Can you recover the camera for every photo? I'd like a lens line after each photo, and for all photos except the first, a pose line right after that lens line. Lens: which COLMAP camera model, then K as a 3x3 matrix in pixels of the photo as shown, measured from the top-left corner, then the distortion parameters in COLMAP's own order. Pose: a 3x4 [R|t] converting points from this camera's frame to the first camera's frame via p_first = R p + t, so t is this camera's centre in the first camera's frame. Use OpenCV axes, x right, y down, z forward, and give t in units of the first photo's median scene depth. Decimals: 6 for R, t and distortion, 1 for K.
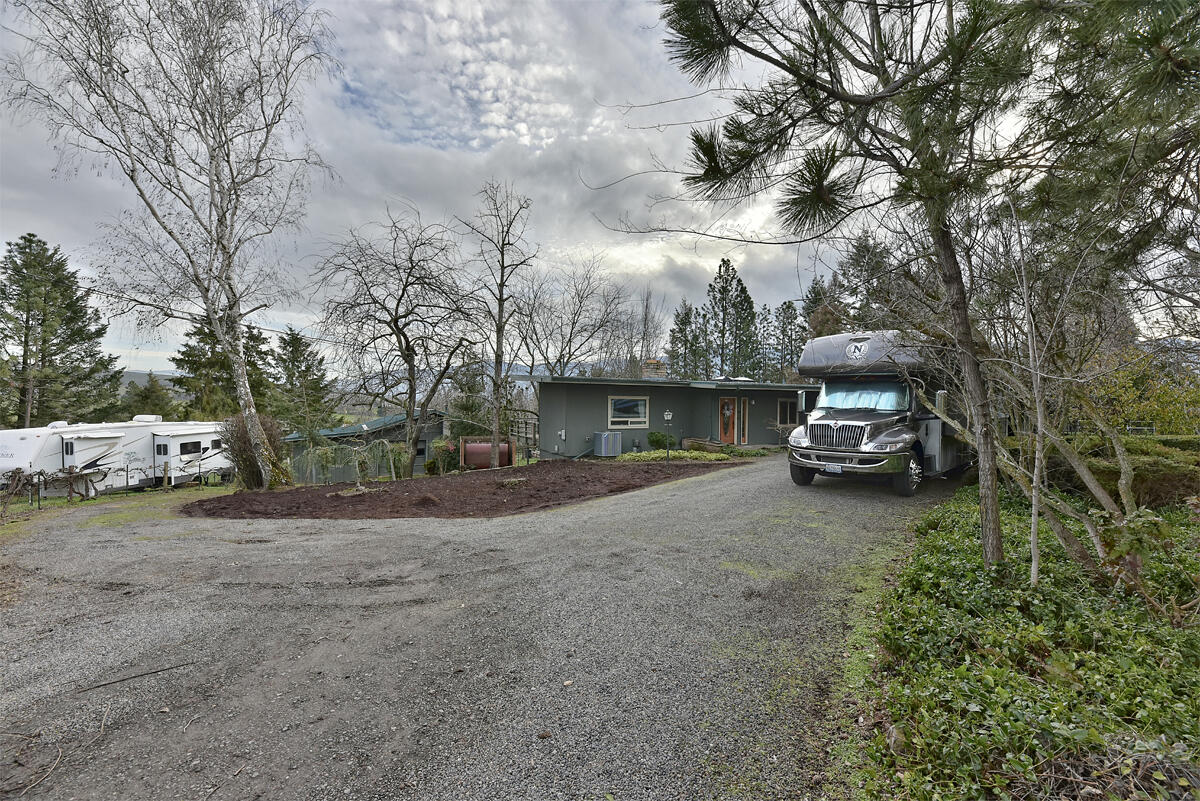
lens RADIAL K [[489.4, 0, 599.1], [0, 489.4, 403.9], [0, 0, 1]] dist [-0.001336, -0.001141]
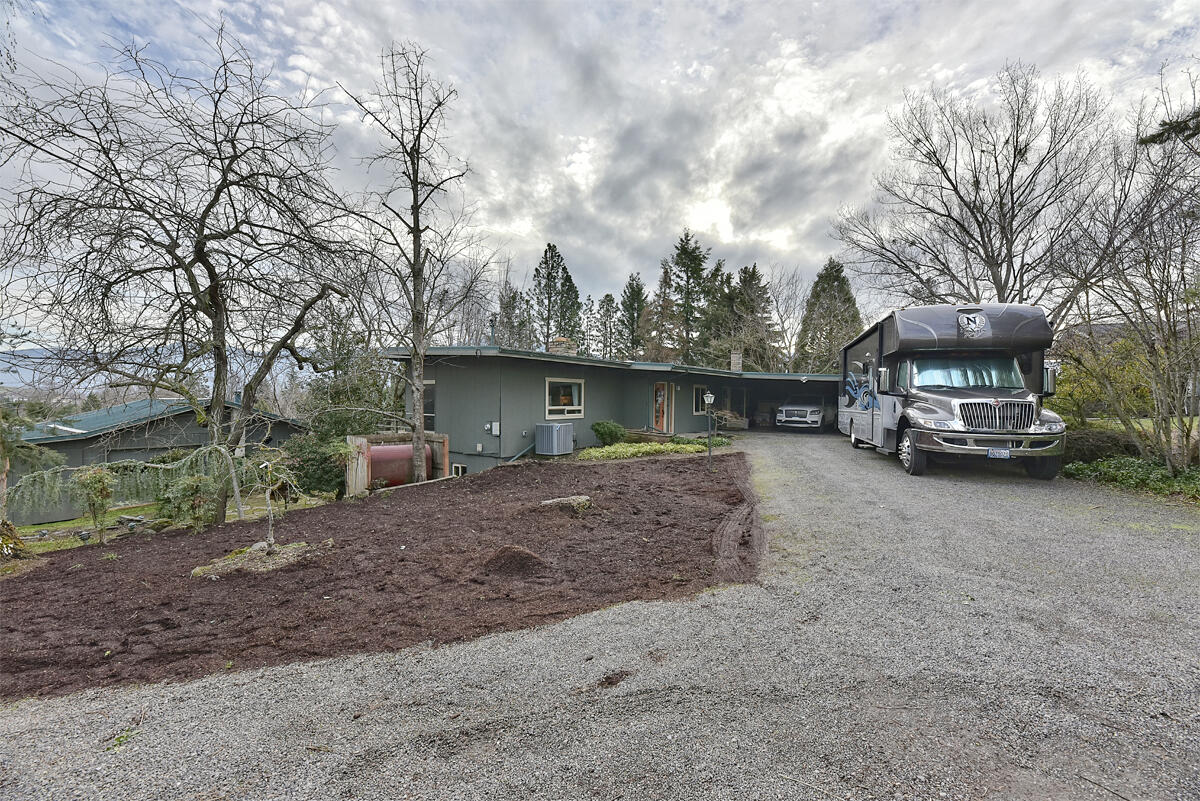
lens RADIAL K [[489.4, 0, 599.7], [0, 489.4, 401.6], [0, 0, 1]] dist [-0.001336, -0.001141]
pose [[0.890082, -0.002948, 0.455792, -0.246878], [-0.000609, 0.999971, 0.007656, 0.015017], [-0.455801, -0.007092, 0.890054, 0.250156]]
